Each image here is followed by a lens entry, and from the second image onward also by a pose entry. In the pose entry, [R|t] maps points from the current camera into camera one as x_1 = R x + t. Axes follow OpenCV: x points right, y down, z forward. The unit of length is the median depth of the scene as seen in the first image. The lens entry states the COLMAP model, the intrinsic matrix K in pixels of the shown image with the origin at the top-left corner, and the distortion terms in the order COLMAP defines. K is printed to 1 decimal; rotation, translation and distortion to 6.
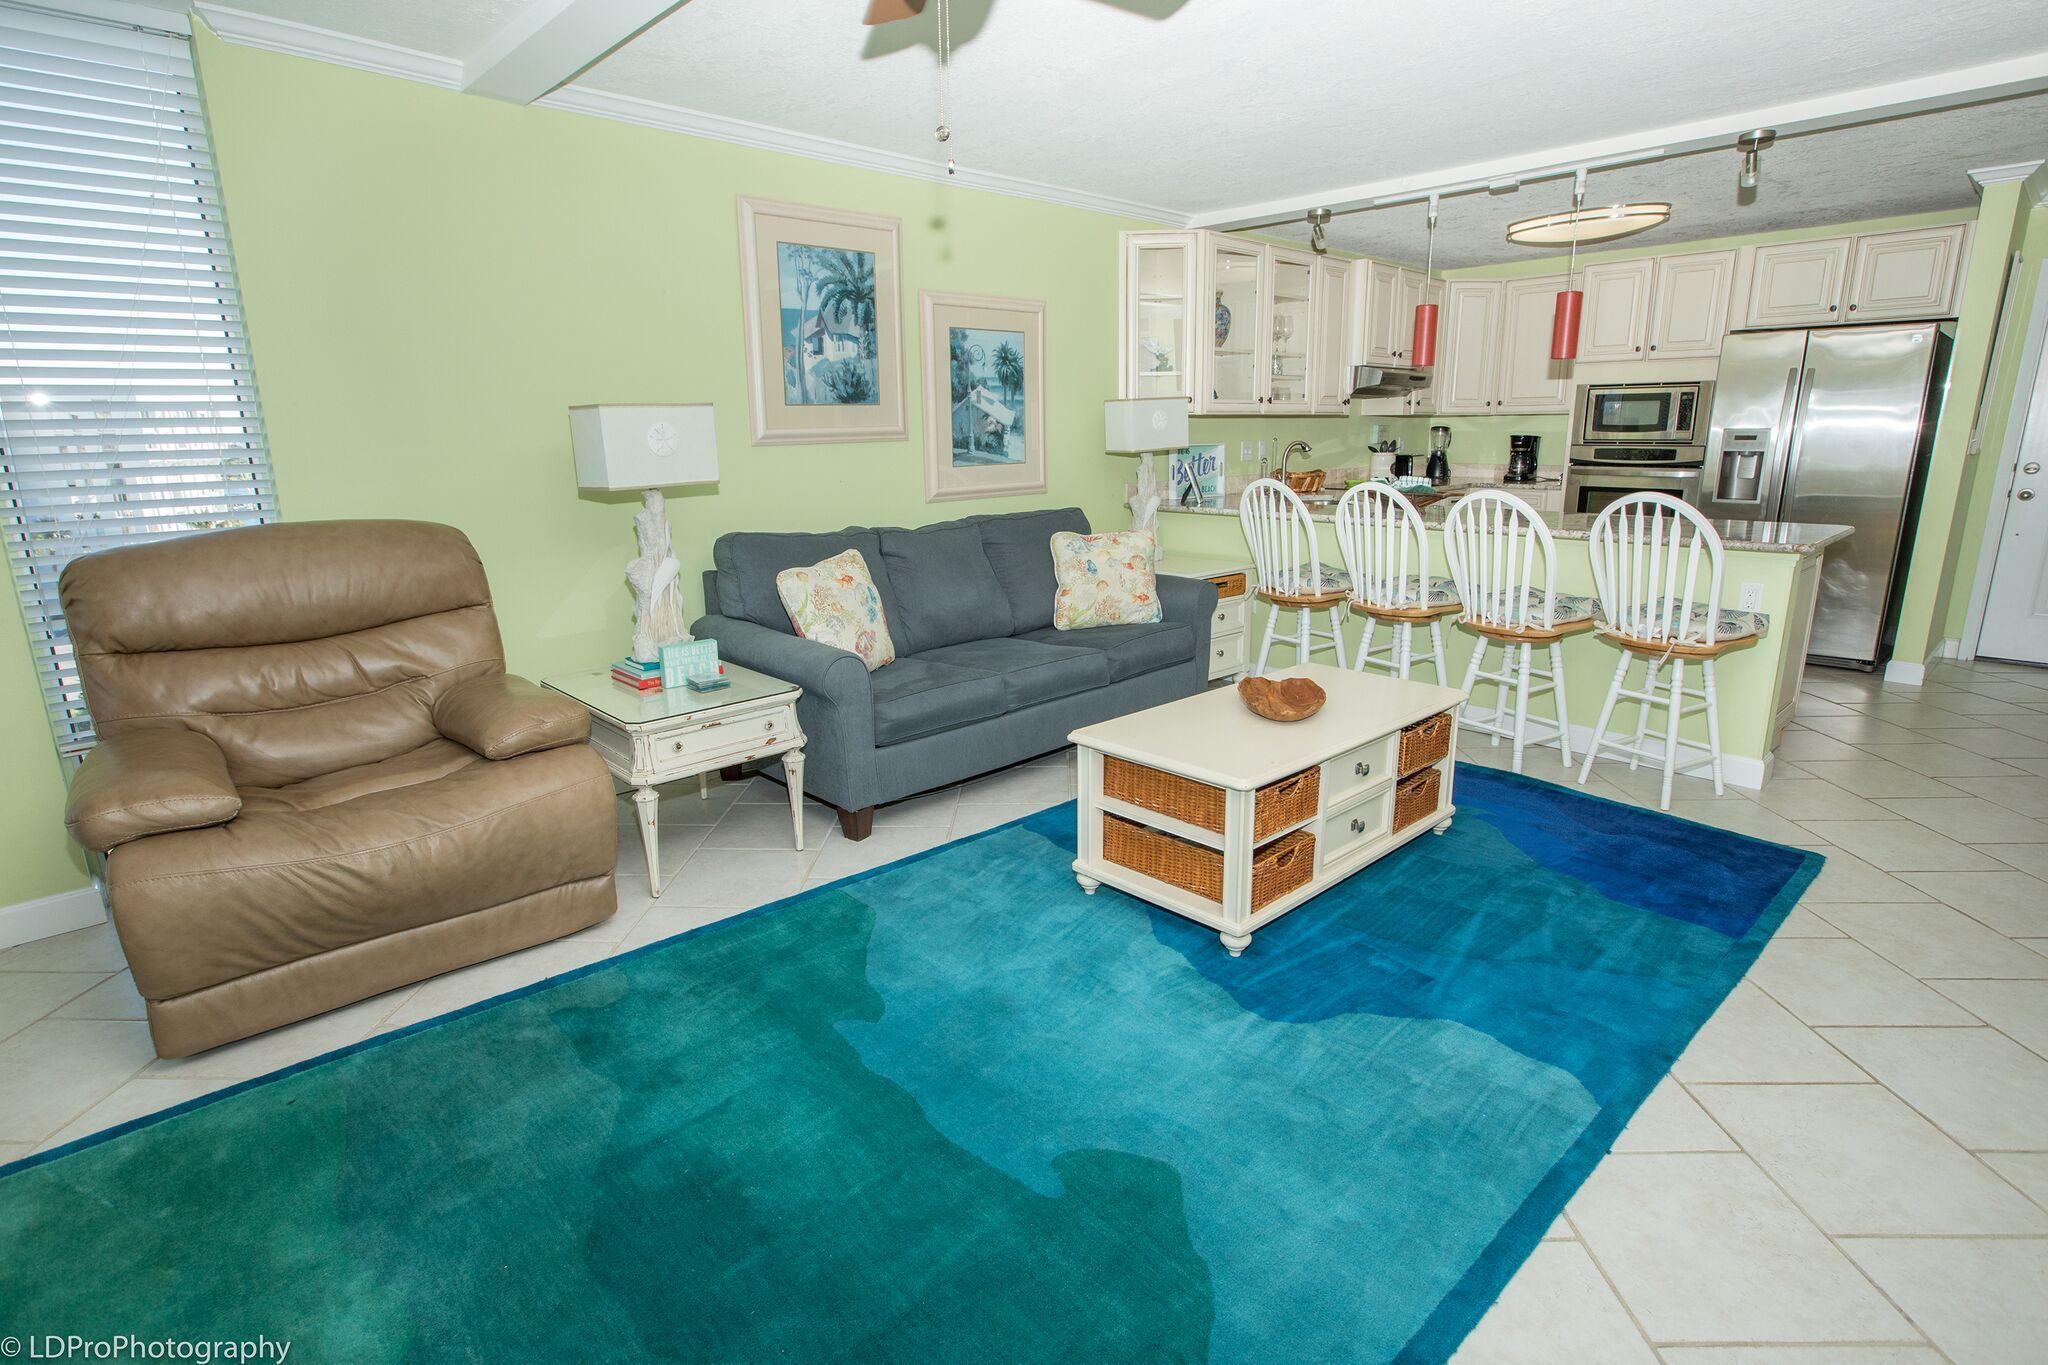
lens RADIAL K [[1055.7, 0, 1055.7], [0, 1055.7, 683.6], [0, 0, 1]] dist [-0.017387, 0.001553]
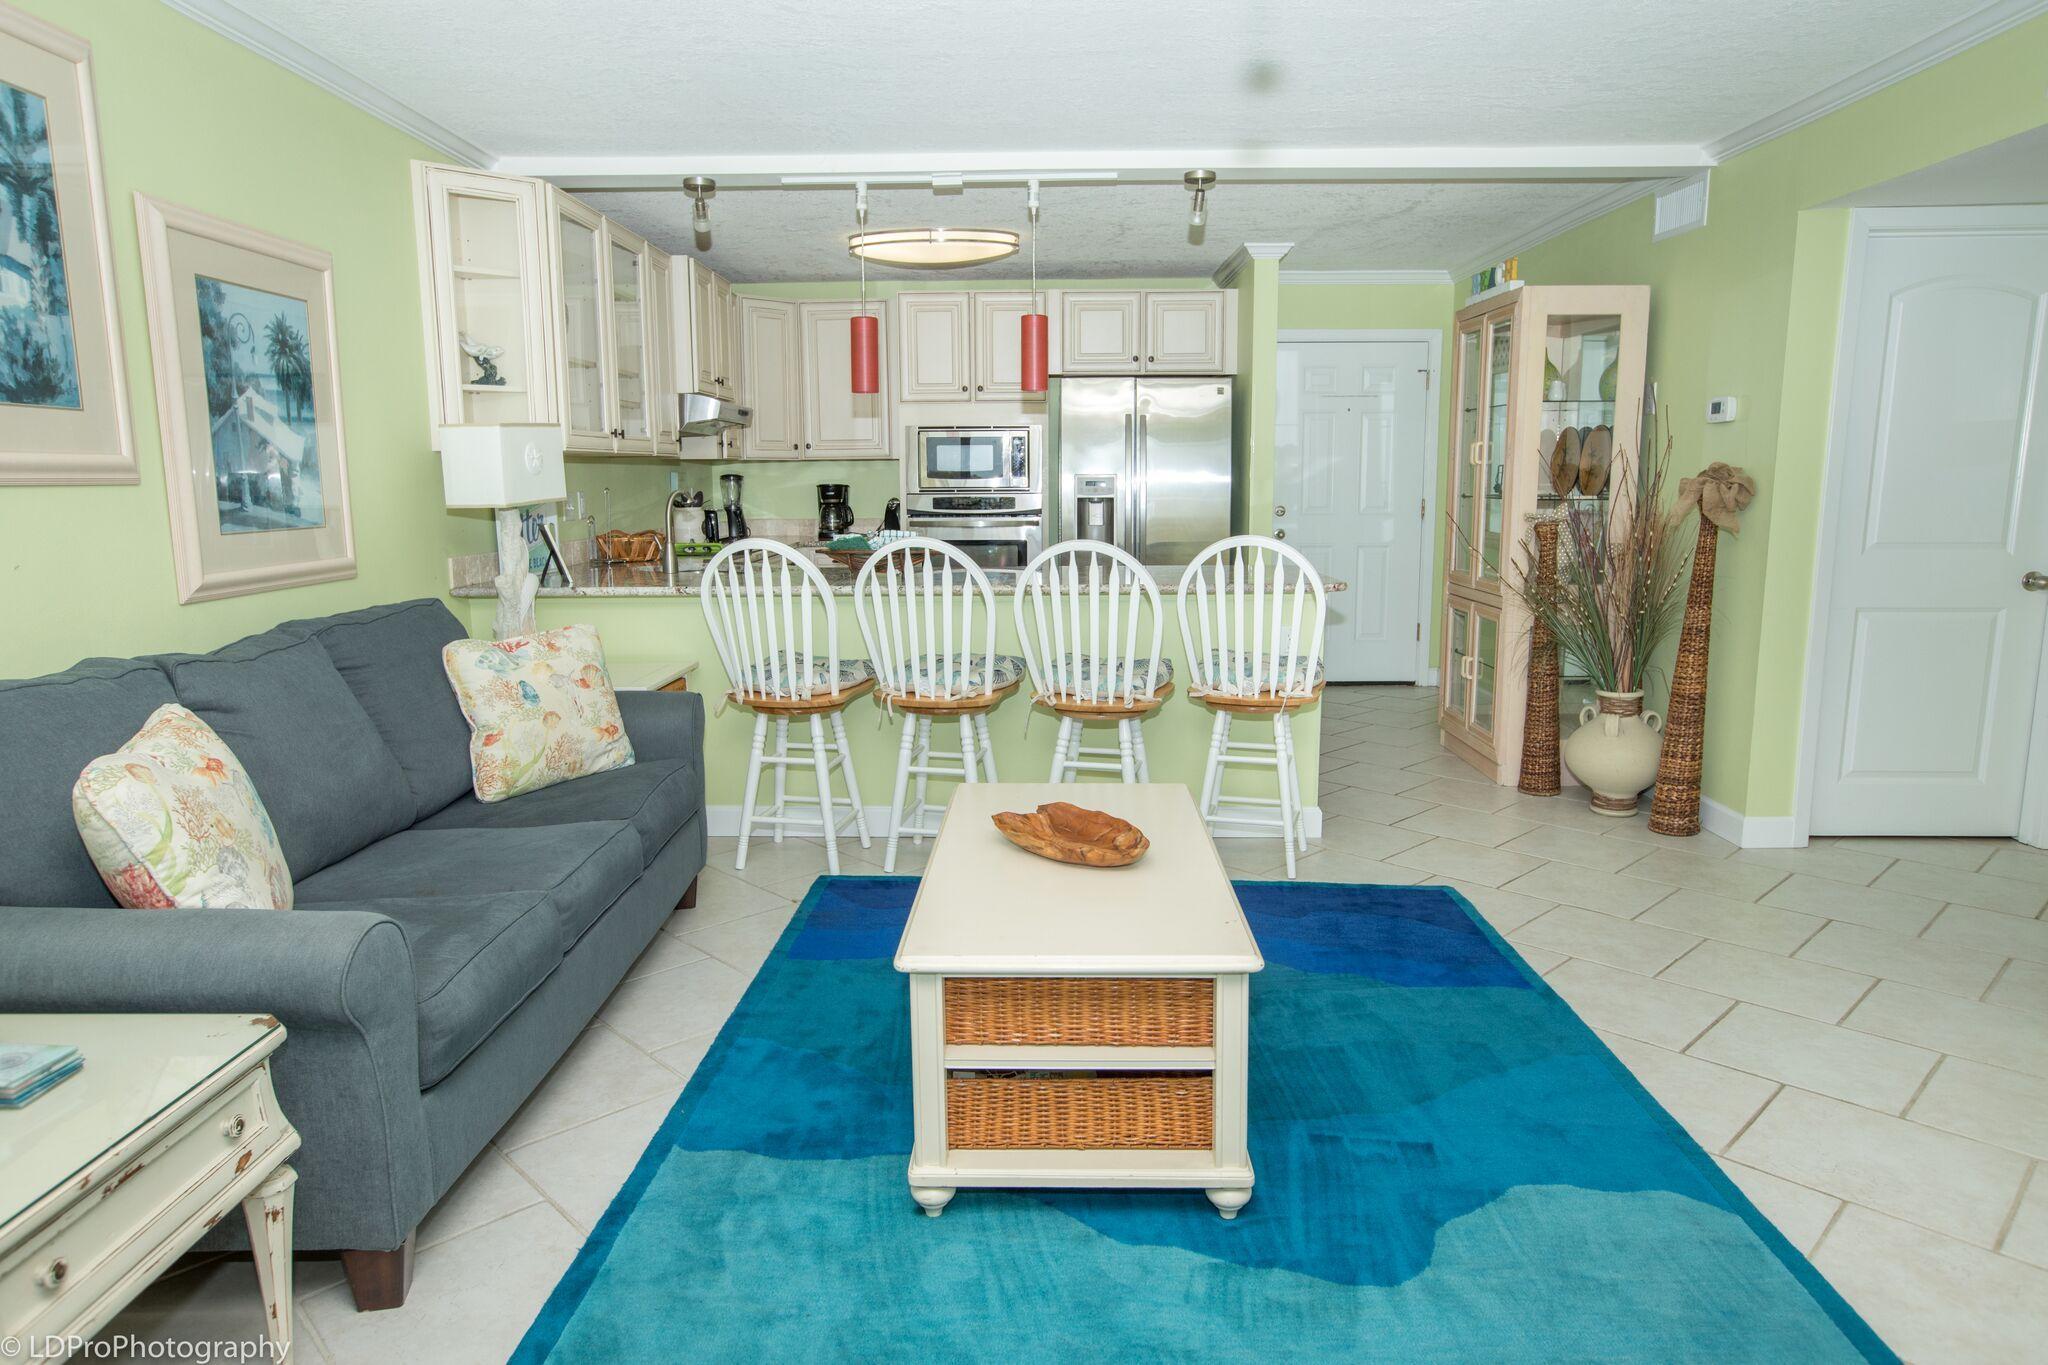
lens RADIAL K [[1280.9, 0, 1044.7], [0, 1280.9, 682.3], [0, 0, 1]] dist [-0.029115, 0.066539]
pose [[0.700081, -0.107963, 0.705855, -0.277506], [0.167312, 0.985787, -0.015163, -0.054799], [-0.694186, 0.128714, 0.708194, 0.271310]]
